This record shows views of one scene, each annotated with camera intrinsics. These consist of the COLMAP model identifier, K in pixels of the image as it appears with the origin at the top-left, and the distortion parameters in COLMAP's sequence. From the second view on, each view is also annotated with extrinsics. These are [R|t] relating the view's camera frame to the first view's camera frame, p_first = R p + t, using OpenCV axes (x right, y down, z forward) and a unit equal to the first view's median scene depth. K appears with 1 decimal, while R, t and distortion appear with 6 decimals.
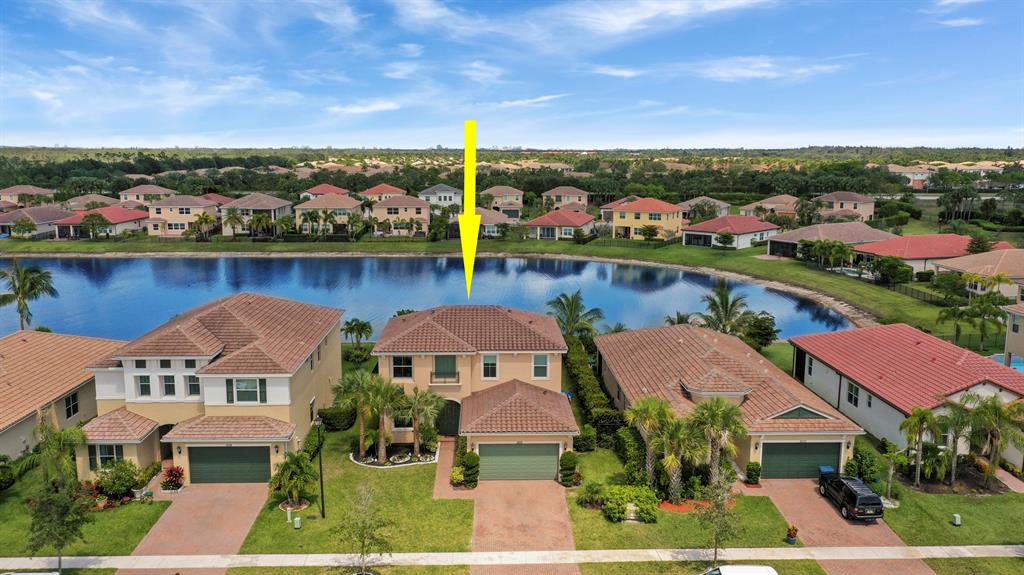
lens RADIAL K [[840.9, 0, 512.9], [0, 840.9, 286.7], [0, 0, 1]] dist [0.004272, 0.010005]
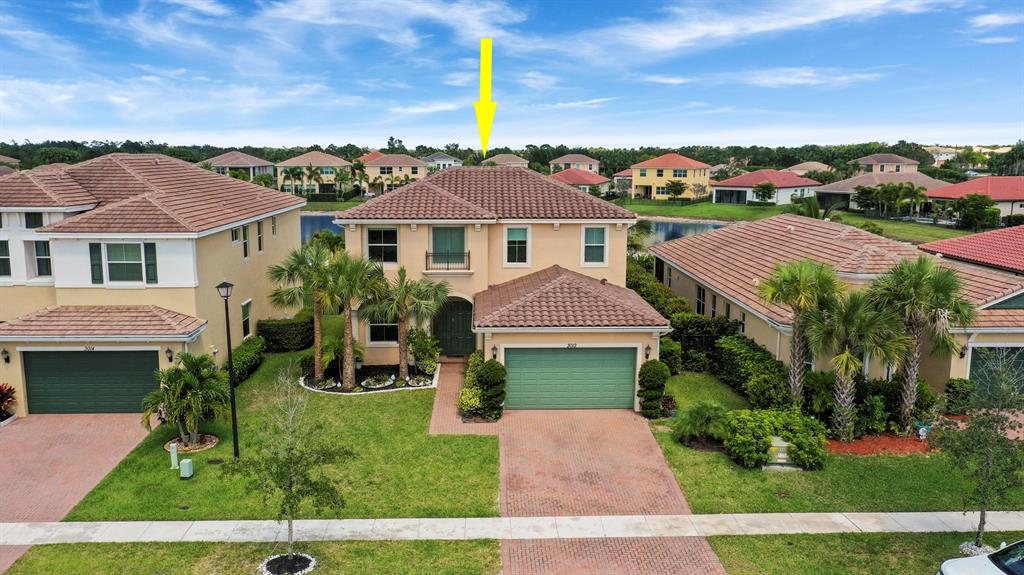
lens RADIAL K [[840.9, 0, 511.5], [0, 840.9, 282.1], [0, 0, 1]] dist [0.004272, 0.010005]
pose [[1.000000, 0.000481, 0.000853, -0.035747], [-0.000472, 0.999952, -0.009824, 0.144227], [-0.000857, 0.009824, 0.999951, 0.390398]]
